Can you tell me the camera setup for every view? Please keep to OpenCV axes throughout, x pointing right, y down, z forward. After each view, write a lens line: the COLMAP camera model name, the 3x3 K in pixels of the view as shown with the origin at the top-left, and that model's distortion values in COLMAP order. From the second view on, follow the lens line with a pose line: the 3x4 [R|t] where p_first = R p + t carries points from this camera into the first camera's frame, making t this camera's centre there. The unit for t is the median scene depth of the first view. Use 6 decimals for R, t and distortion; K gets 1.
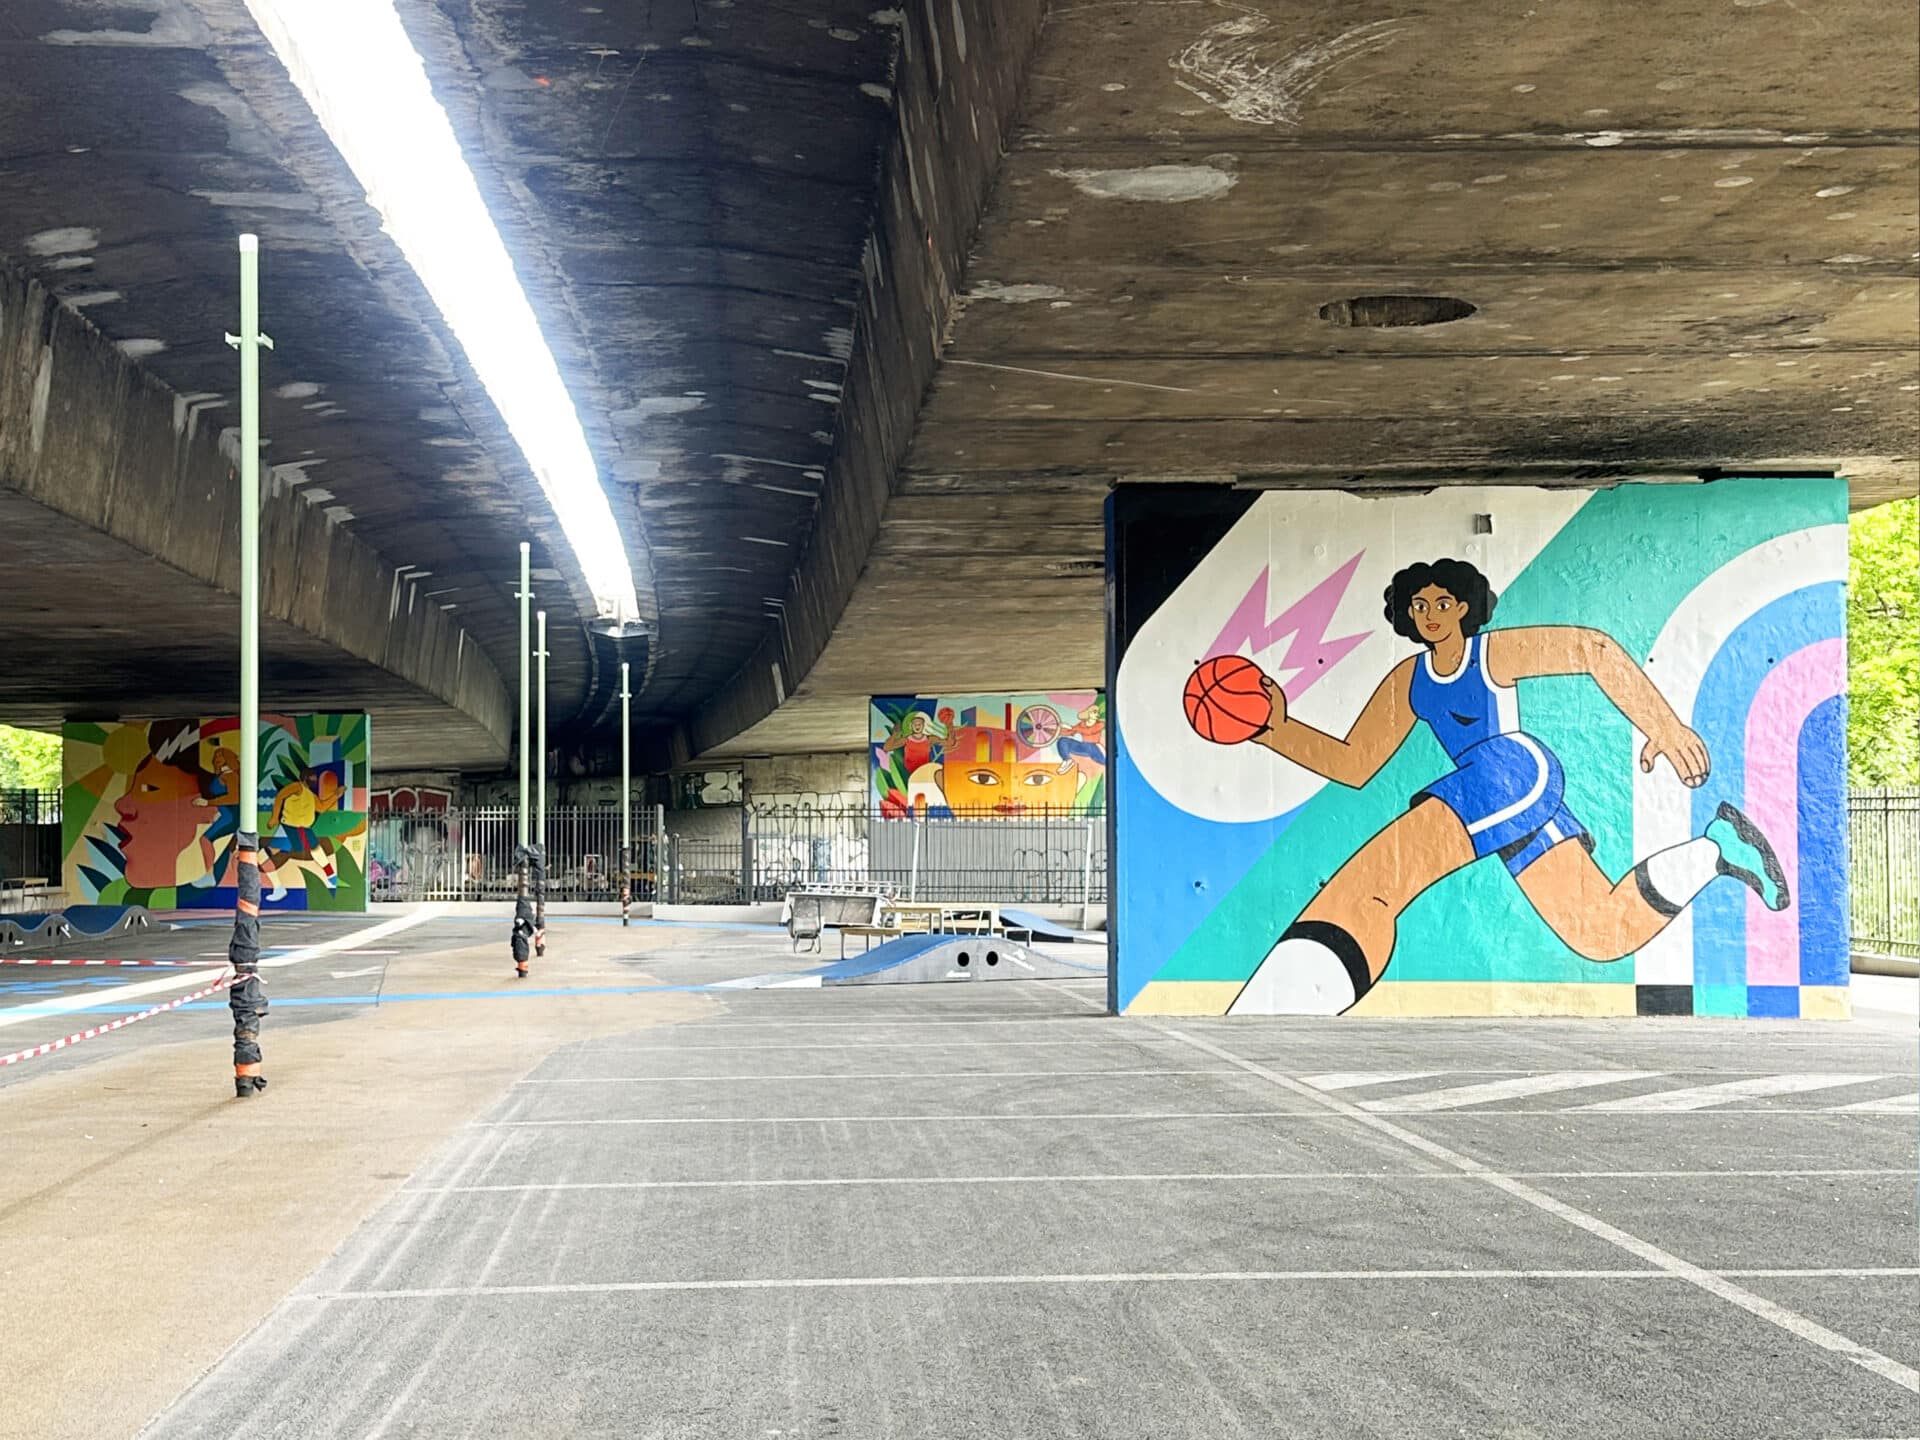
lens RADIAL K [[2291.8, 0, 959.4], [0, 2291.8, 725.2], [0, 0, 1]] dist [0.091101, 0.000000]
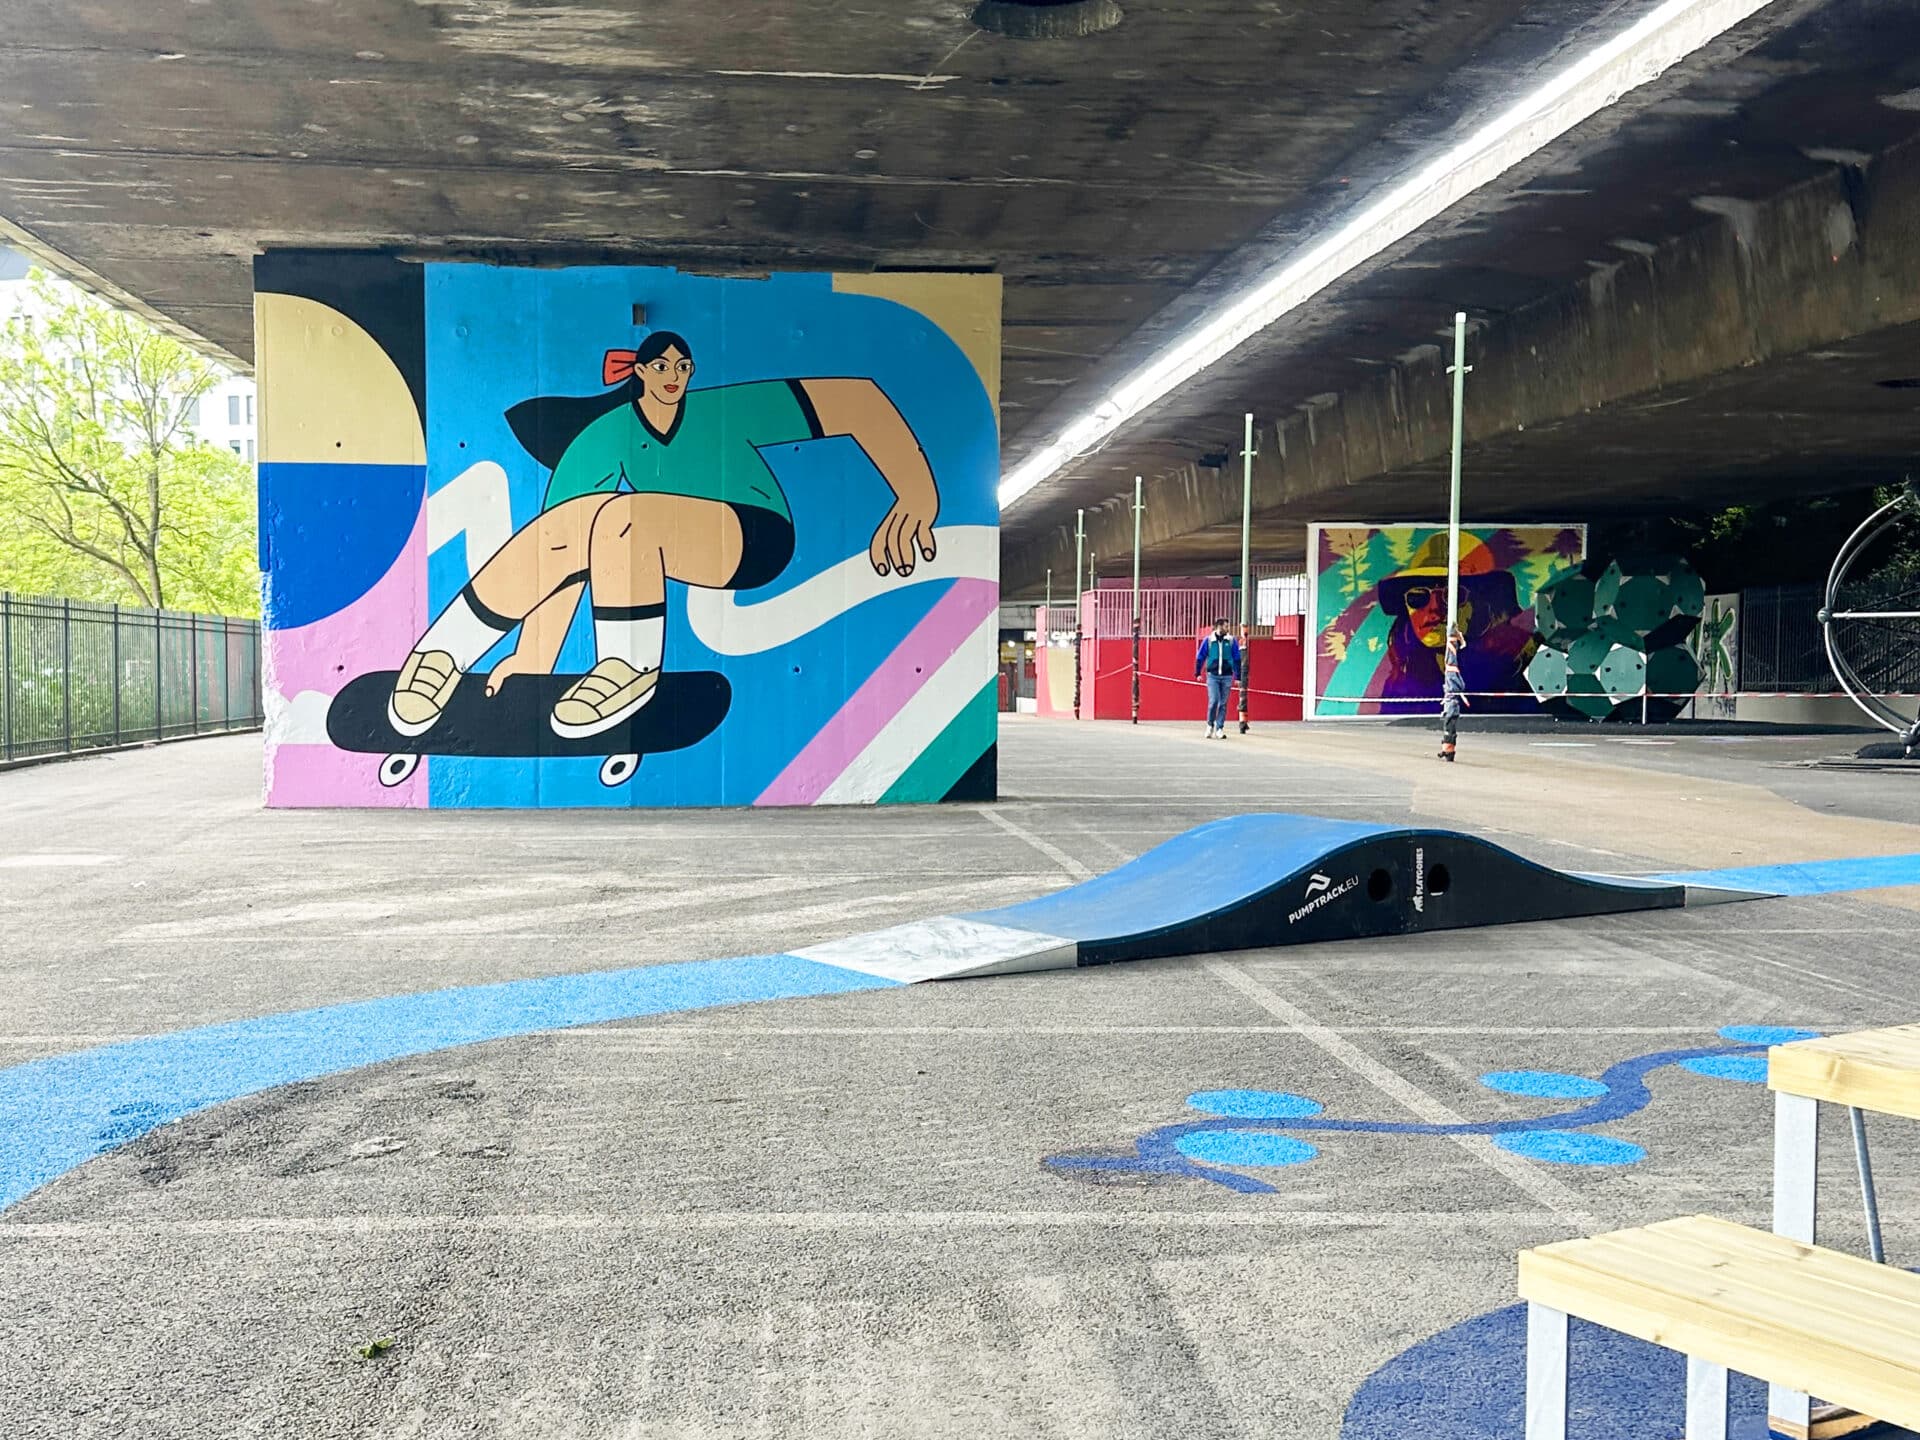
lens RADIAL K [[2291.8, 0, 955.6], [0, 2291.8, 712.4], [0, 0, 1]] dist [0.091101, 0.000000]
pose [[-0.999988, 0.002911, -0.003871, 0.093592], [0.002915, 0.999995, -0.000874, 0.092746], [0.003869, -0.000886, -0.999992, 2.265293]]
